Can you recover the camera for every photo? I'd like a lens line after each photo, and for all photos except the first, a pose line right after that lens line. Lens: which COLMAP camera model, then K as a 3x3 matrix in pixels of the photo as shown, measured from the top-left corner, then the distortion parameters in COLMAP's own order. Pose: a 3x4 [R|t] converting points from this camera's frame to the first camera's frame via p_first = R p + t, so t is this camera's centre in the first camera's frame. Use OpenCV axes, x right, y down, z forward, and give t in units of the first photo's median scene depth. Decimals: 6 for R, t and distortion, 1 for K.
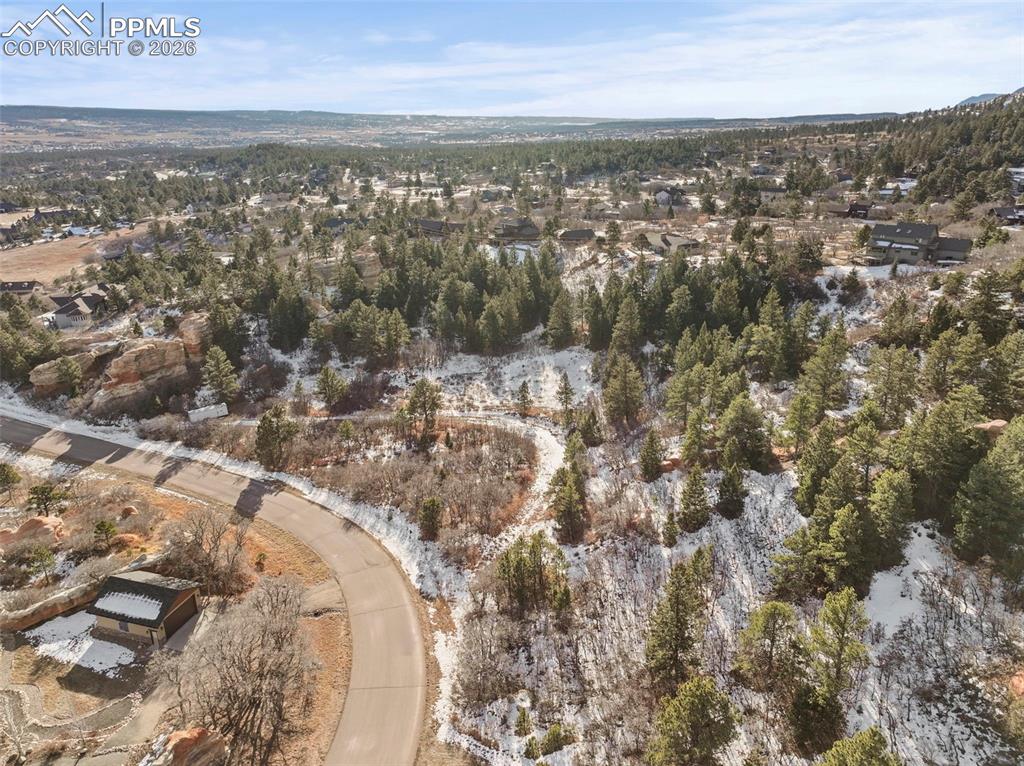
lens RADIAL K [[728.1, 0, 513.3], [0, 728.1, 383.6], [0, 0, 1]] dist [-0.000642, 0.007582]
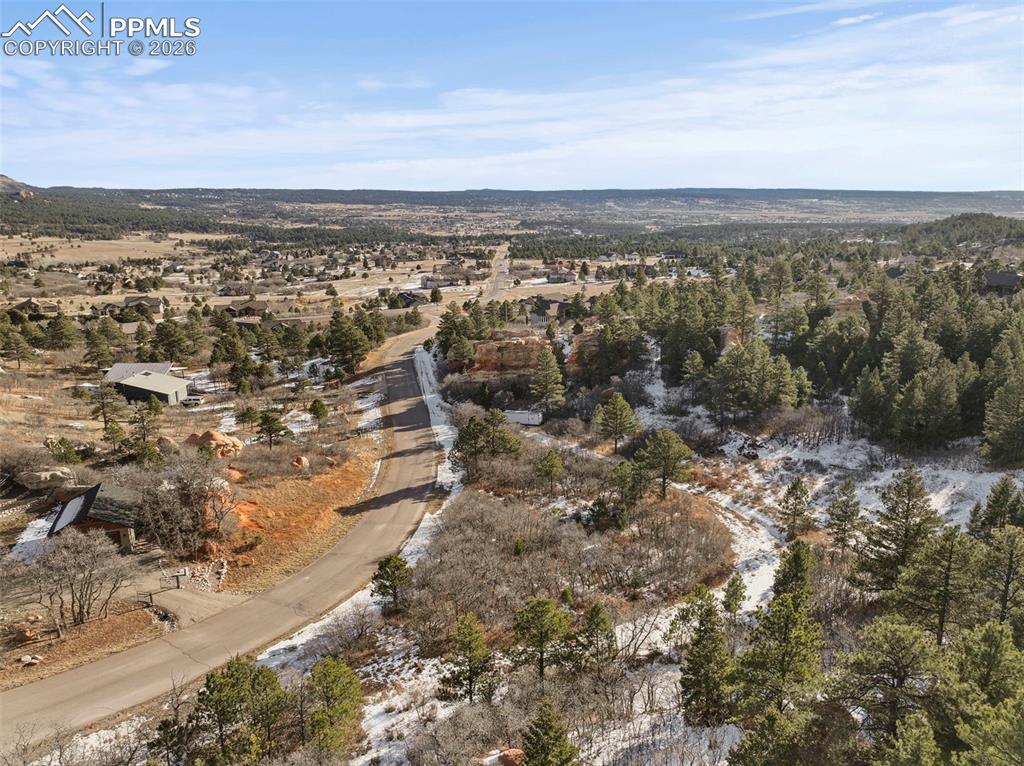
lens RADIAL K [[725.6, 0, 514.3], [0, 725.6, 379.3], [0, 0, 1]] dist [0.001961, 0.009406]
pose [[0.608752, 0.198410, -0.768150, 0.263184], [-0.280023, 0.959642, 0.025957, -0.026336], [0.742299, 0.199298, 0.639744, 0.389391]]
